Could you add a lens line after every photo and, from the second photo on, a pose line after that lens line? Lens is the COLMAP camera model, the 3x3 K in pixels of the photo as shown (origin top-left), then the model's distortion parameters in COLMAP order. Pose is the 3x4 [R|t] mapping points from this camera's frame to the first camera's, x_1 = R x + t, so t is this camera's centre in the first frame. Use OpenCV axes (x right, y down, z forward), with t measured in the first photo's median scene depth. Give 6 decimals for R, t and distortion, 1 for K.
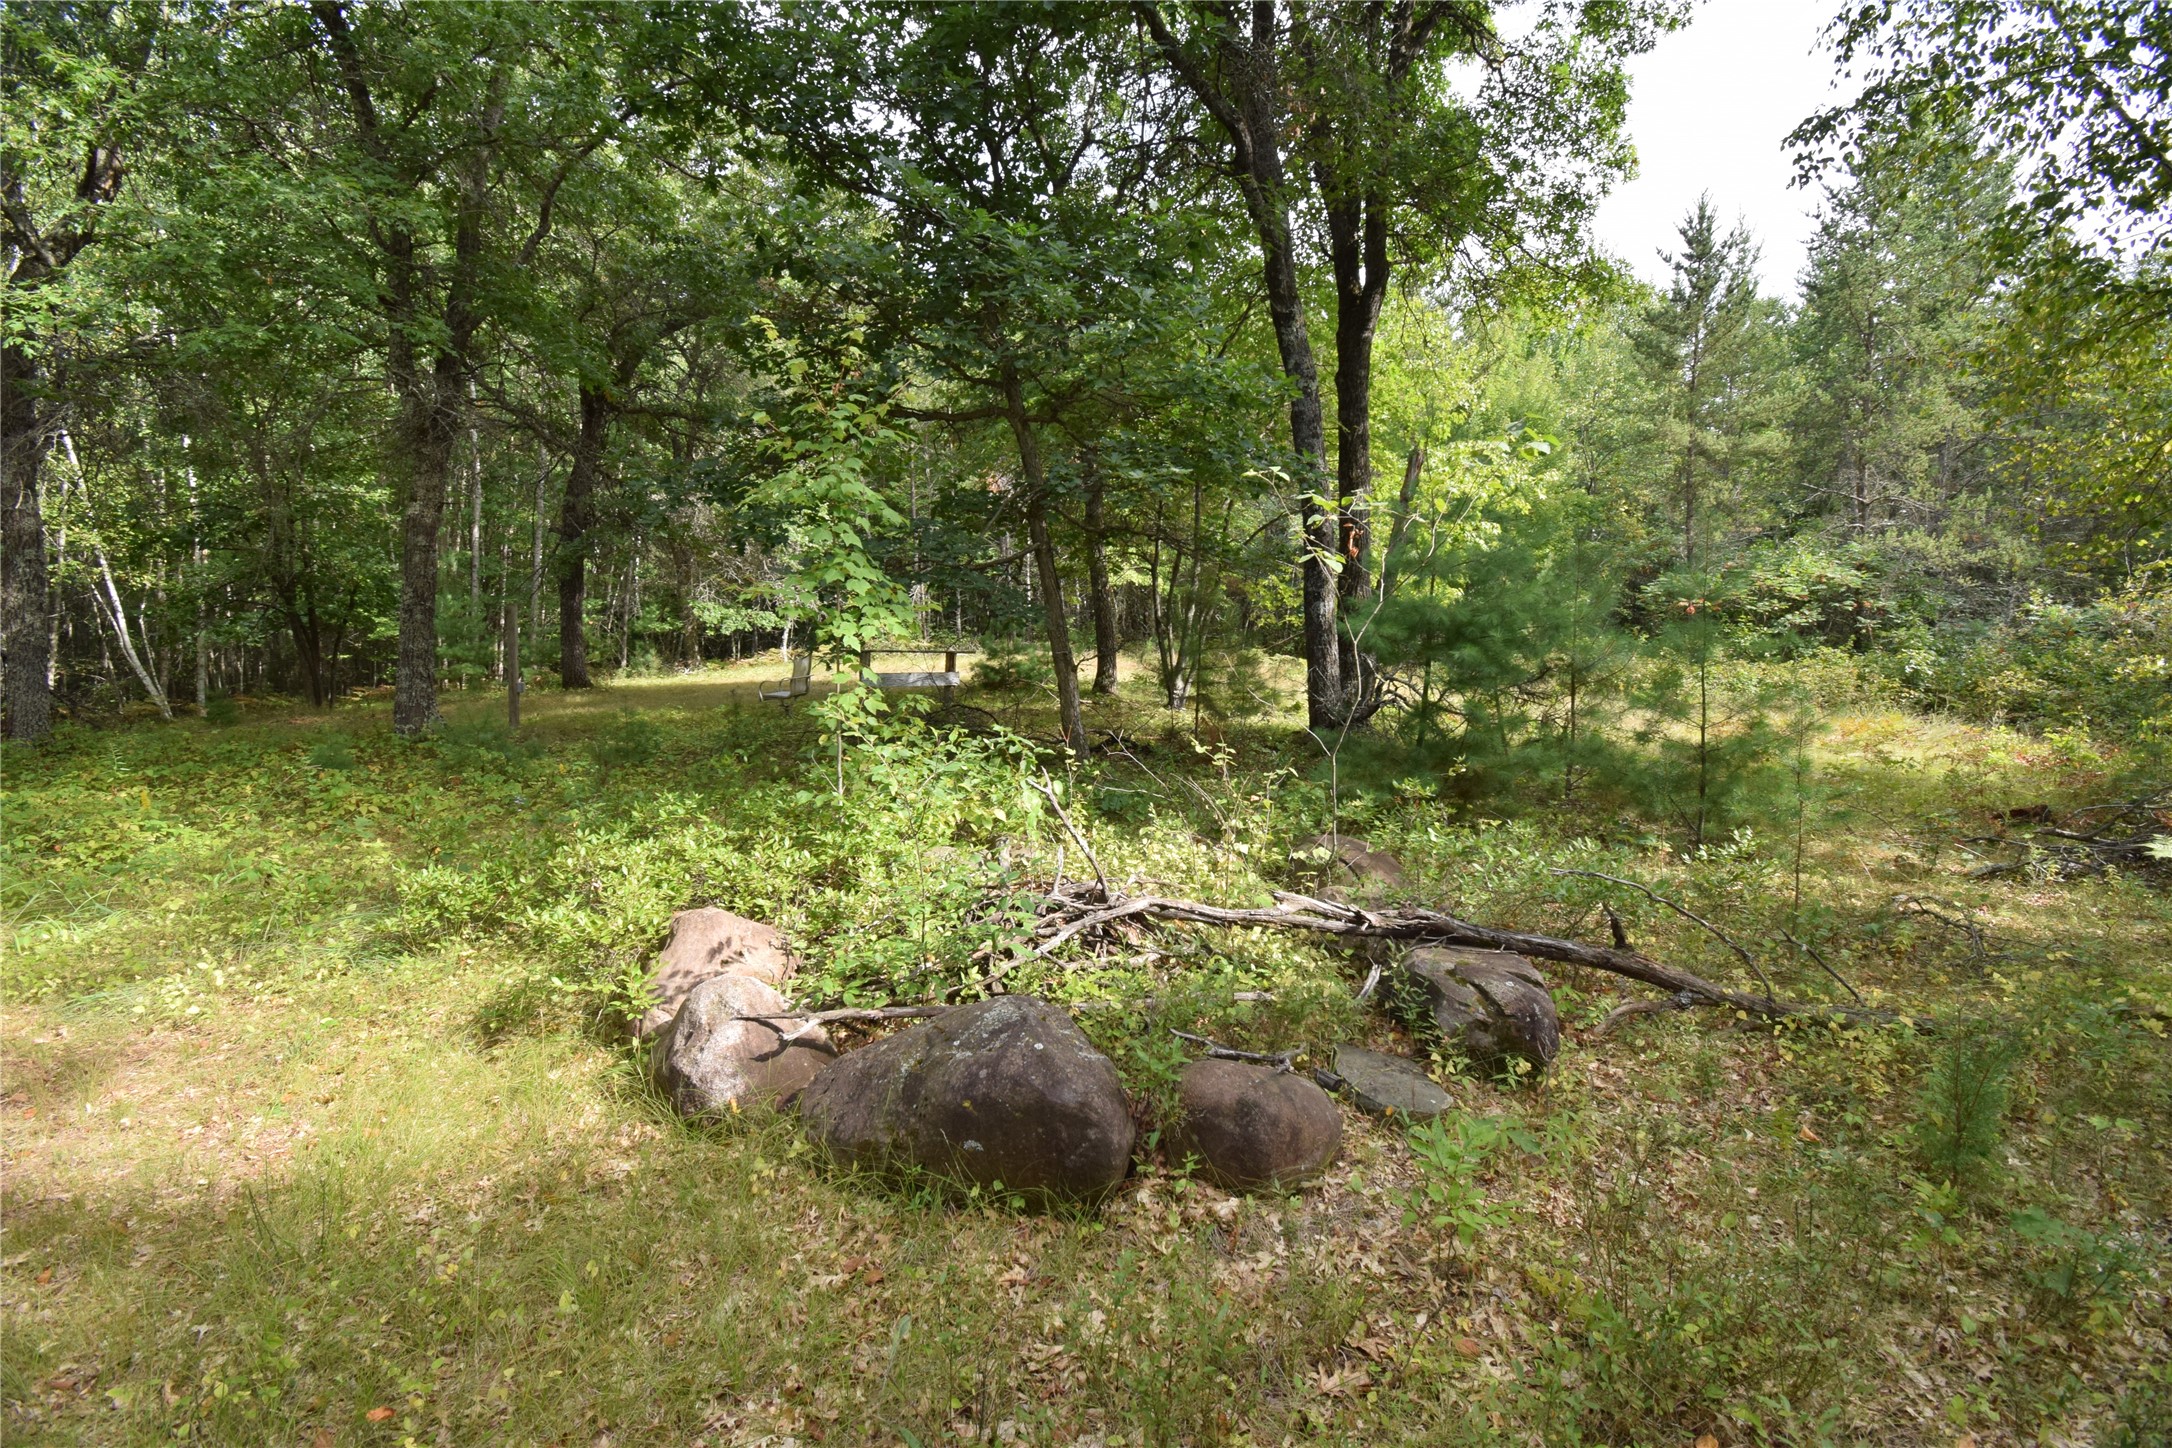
lens RADIAL K [[1075.6, 0, 1086.0], [0, 1075.6, 724.0], [0, 0, 1]] dist [-0.022648, -0.000214]
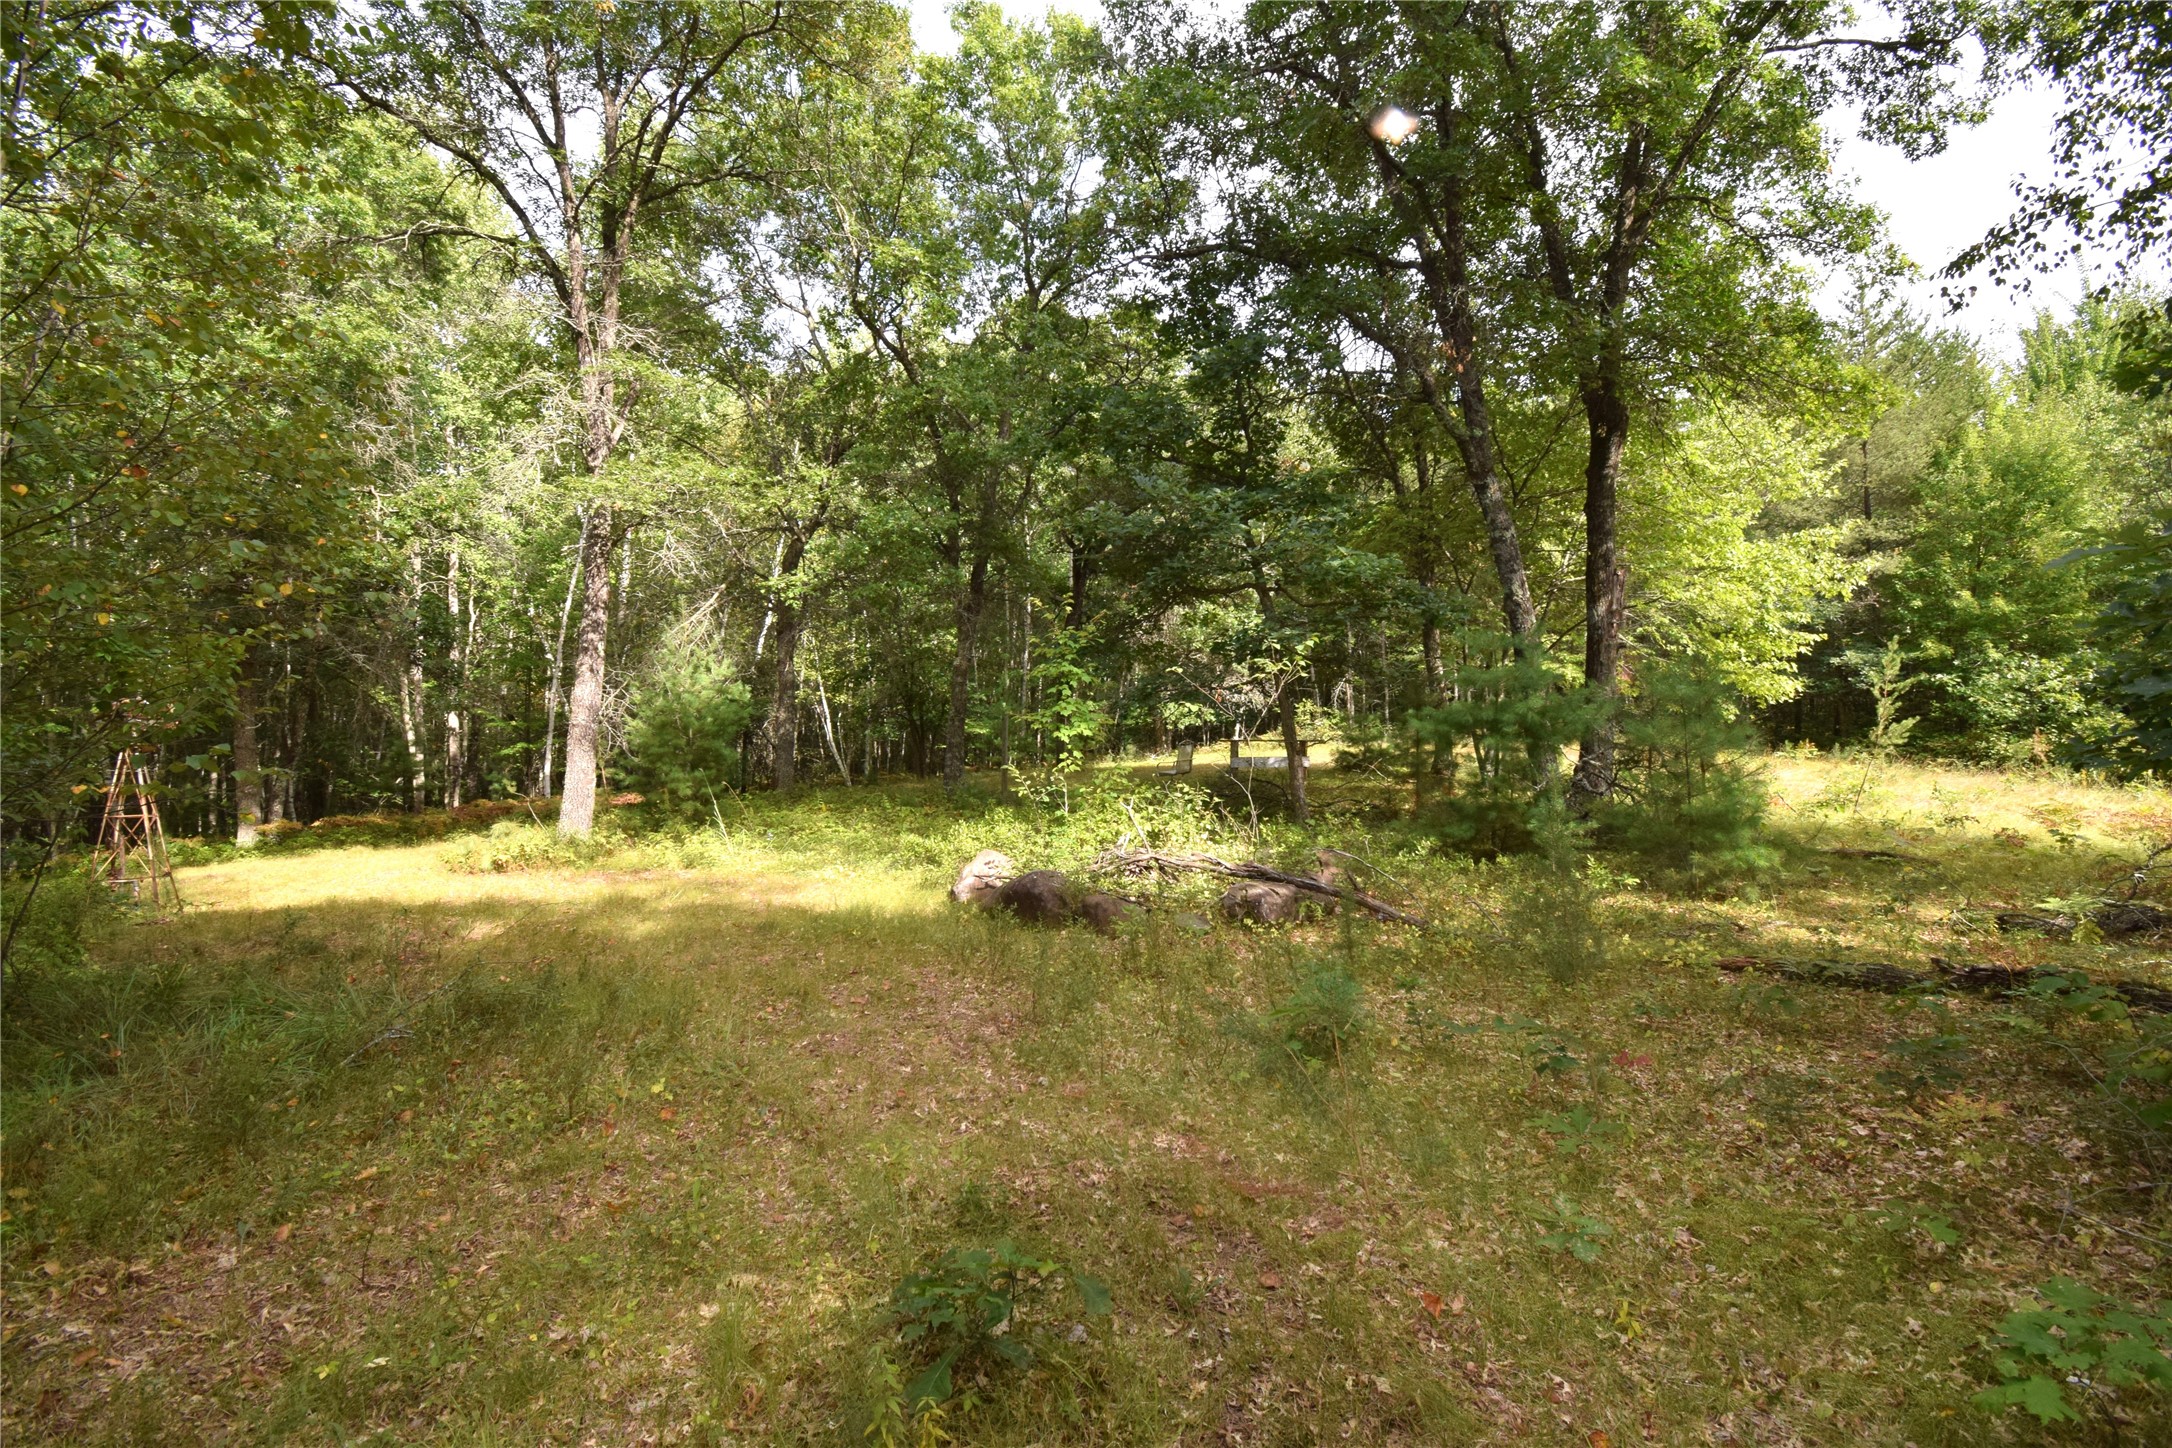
lens RADIAL K [[1075.6, 0, 1086.0], [0, 1075.6, 724.0], [0, 0, 1]] dist [-0.022648, -0.000214]
pose [[0.873507, -0.015007, -0.486581, 0.235679], [-0.025087, 0.996809, -0.075779, 0.016084], [0.486165, 0.078401, 0.870343, -0.245323]]
